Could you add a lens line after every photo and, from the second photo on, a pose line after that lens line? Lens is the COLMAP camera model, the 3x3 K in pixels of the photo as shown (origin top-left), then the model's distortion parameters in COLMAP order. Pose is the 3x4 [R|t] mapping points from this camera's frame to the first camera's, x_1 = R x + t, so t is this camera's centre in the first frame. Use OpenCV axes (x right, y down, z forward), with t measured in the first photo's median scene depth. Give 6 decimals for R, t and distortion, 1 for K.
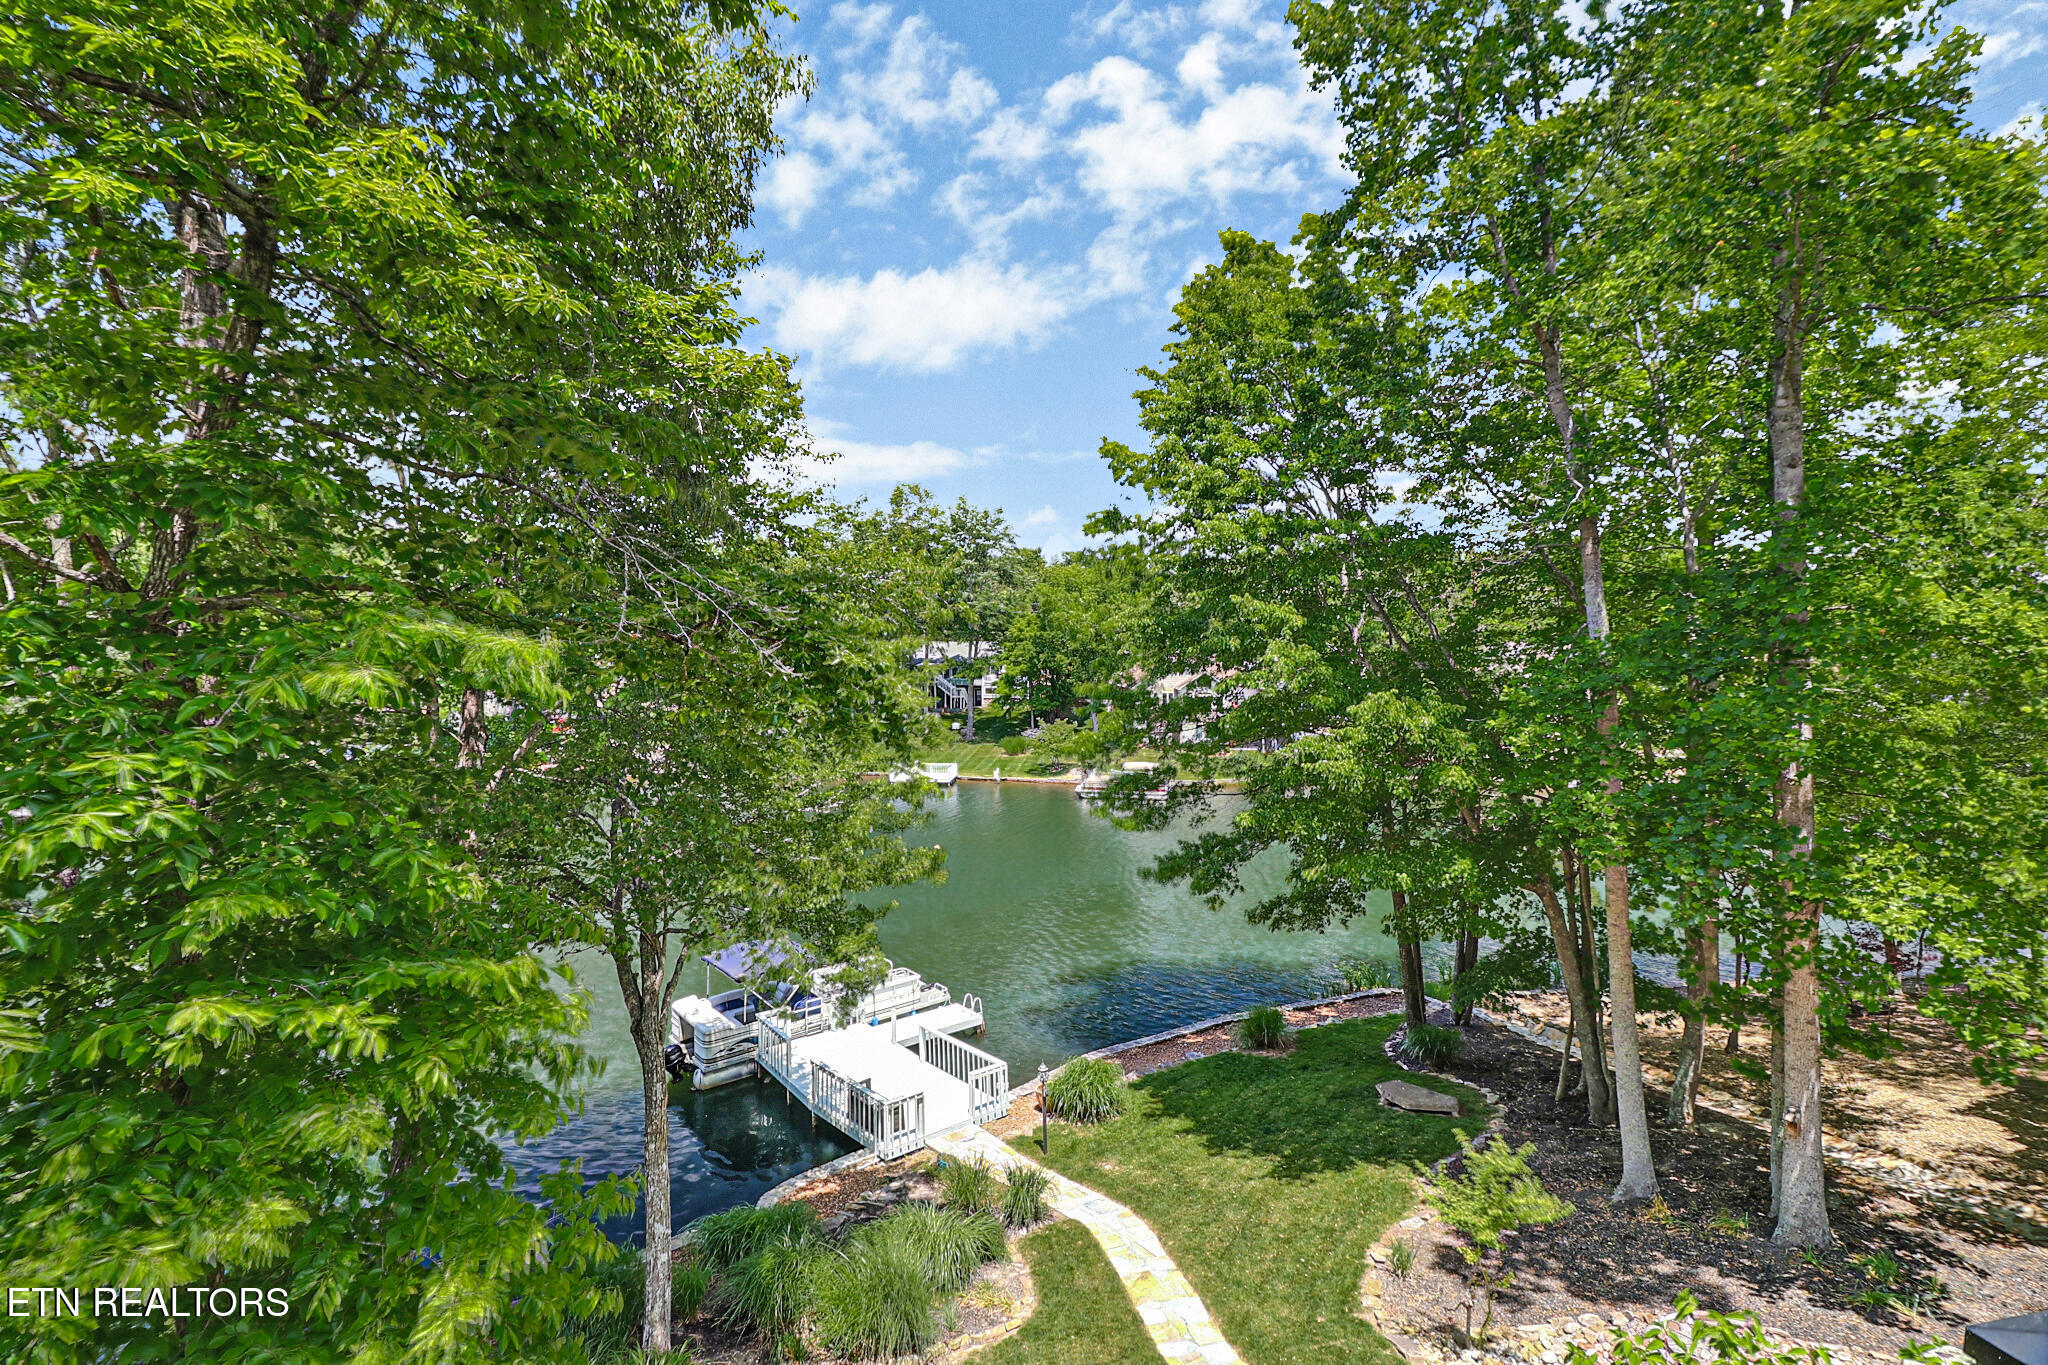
lens RADIAL K [[964.4, 0, 1018.4], [0, 964.4, 670.1], [0, 0, 1]] dist [-0.013523, -0.001327]
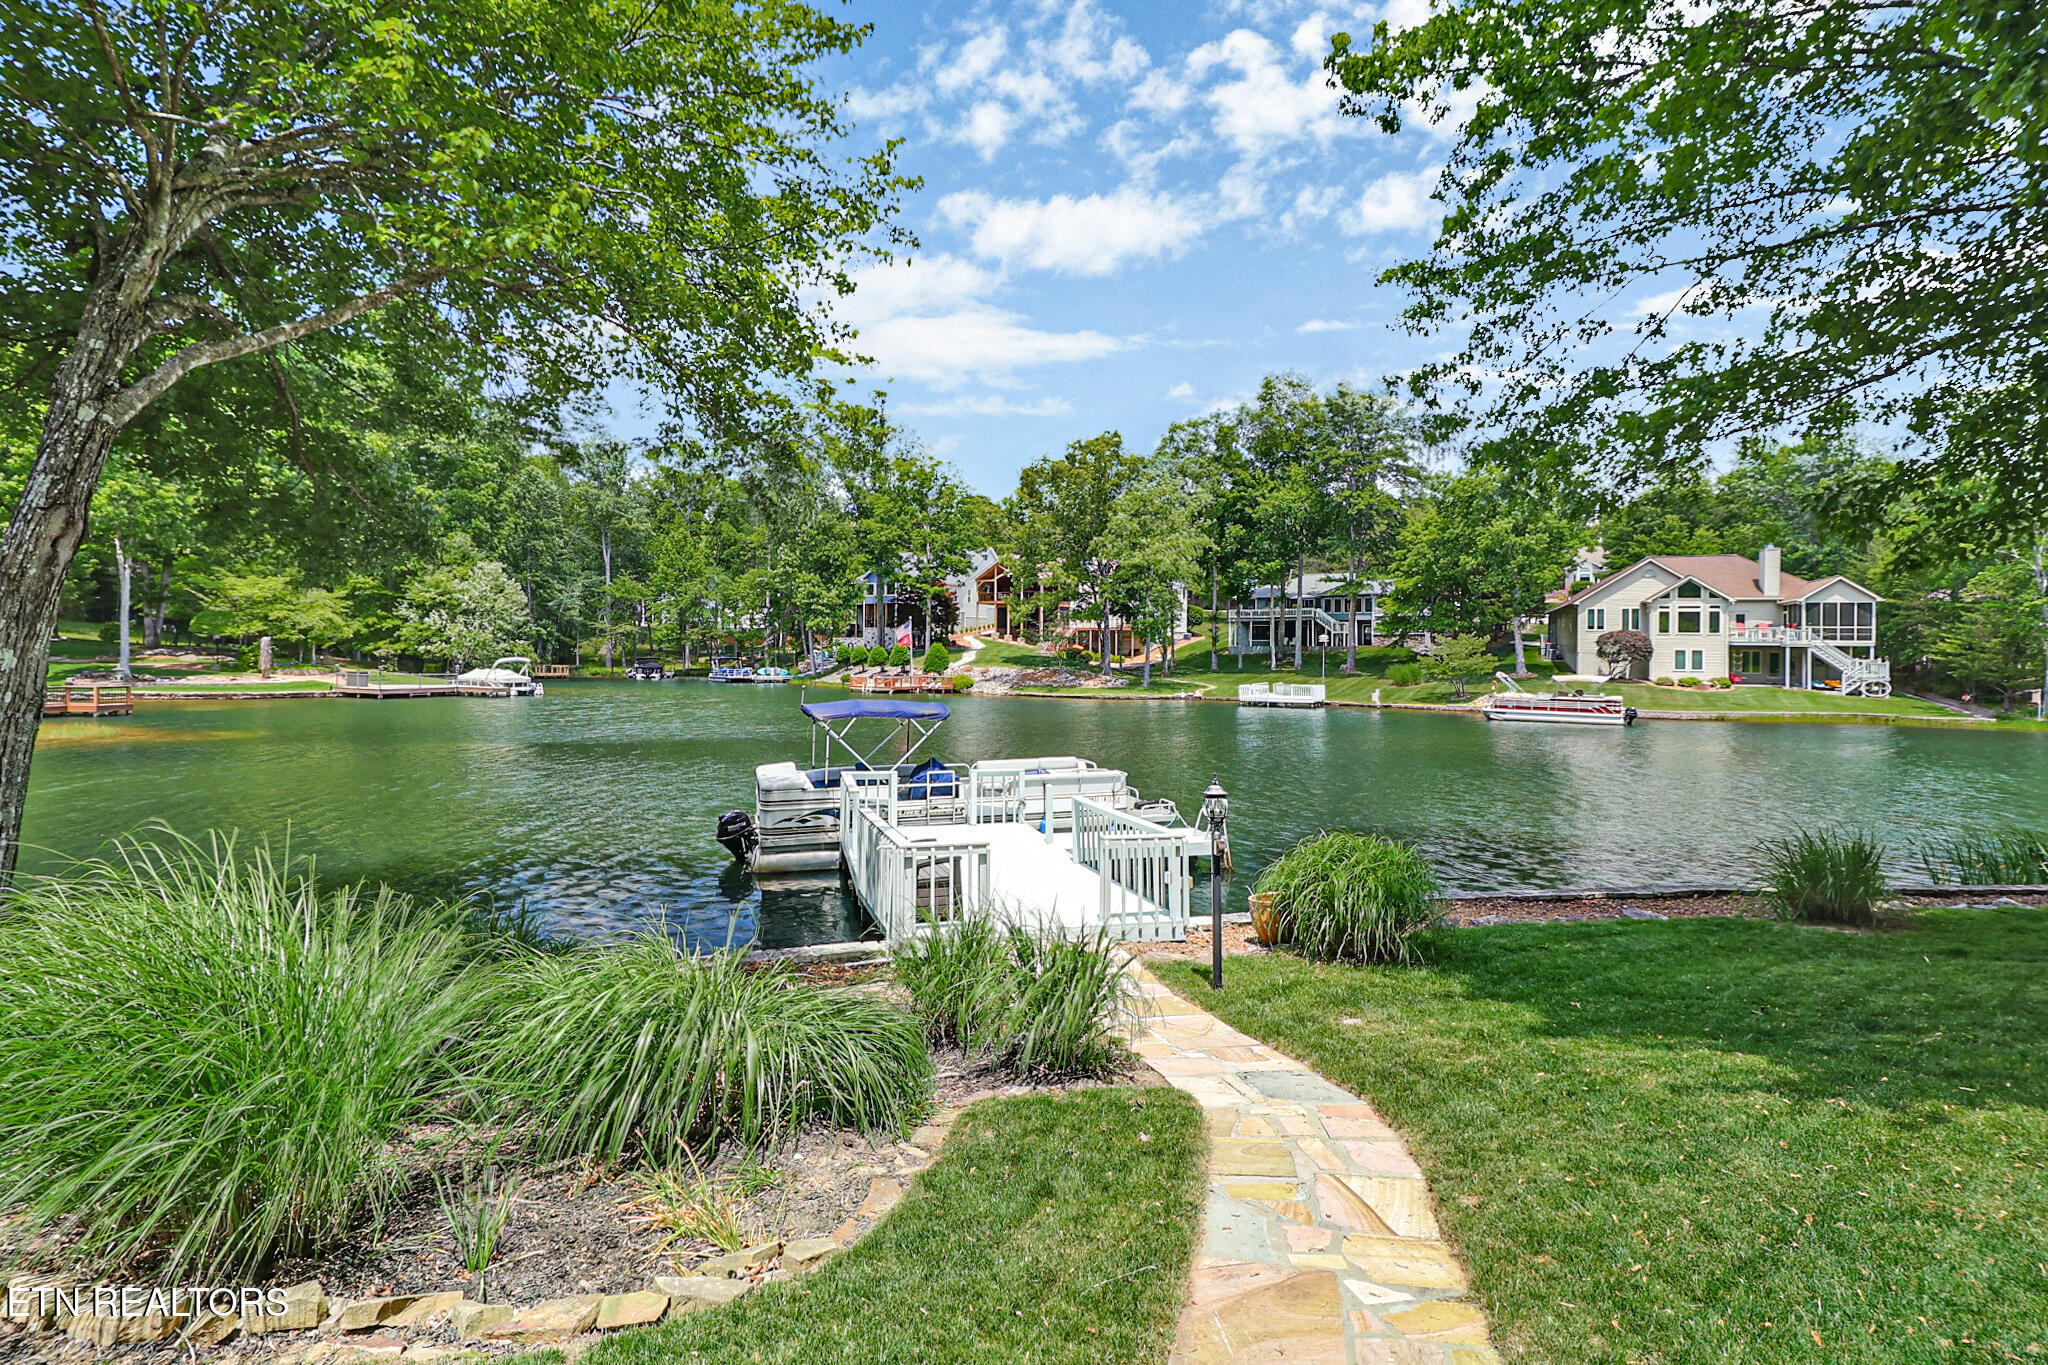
lens RADIAL K [[964.4, 0, 1019.1], [0, 964.4, 682.0], [0, 0, 1]] dist [-0.013523, -0.001327]
pose [[0.912852, 0.012178, -0.408109, 0.097262], [-0.014310, 0.999895, -0.002171, 0.299550], [0.408040, 0.007822, 0.912931, 0.465508]]
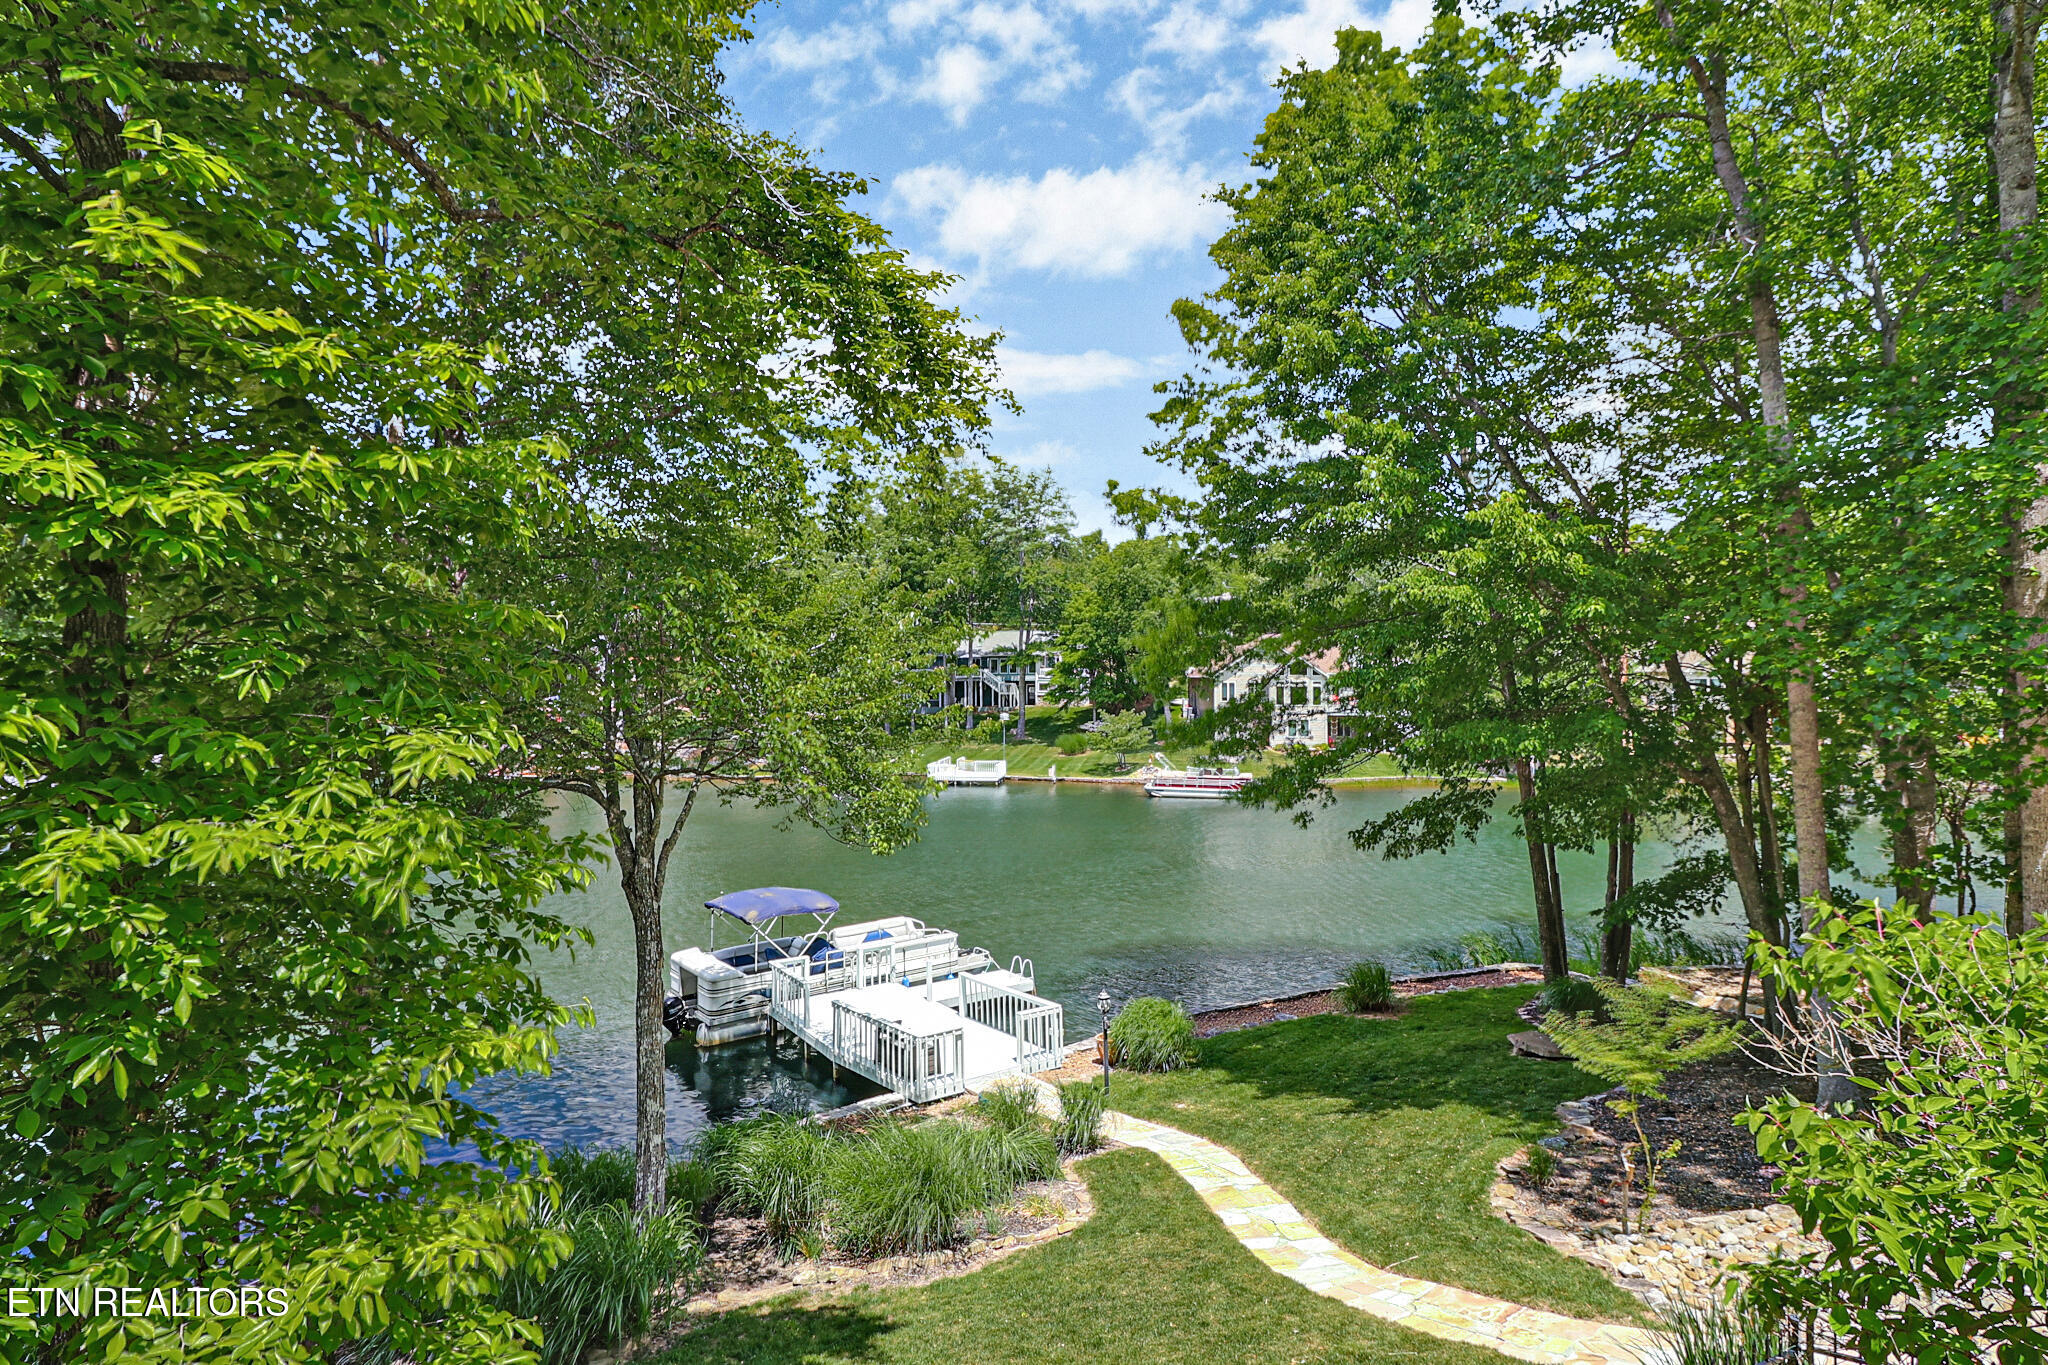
lens RADIAL K [[1125.8, 0, 1023.5], [0, 1125.8, 687.2], [0, 0, 1]] dist [-0.005147, -0.002606]
pose [[0.998810, -0.002823, -0.048695, 0.003568], [0.002355, 0.999950, -0.009680, 0.124175], [0.048720, 0.009554, 0.998767, 0.007325]]
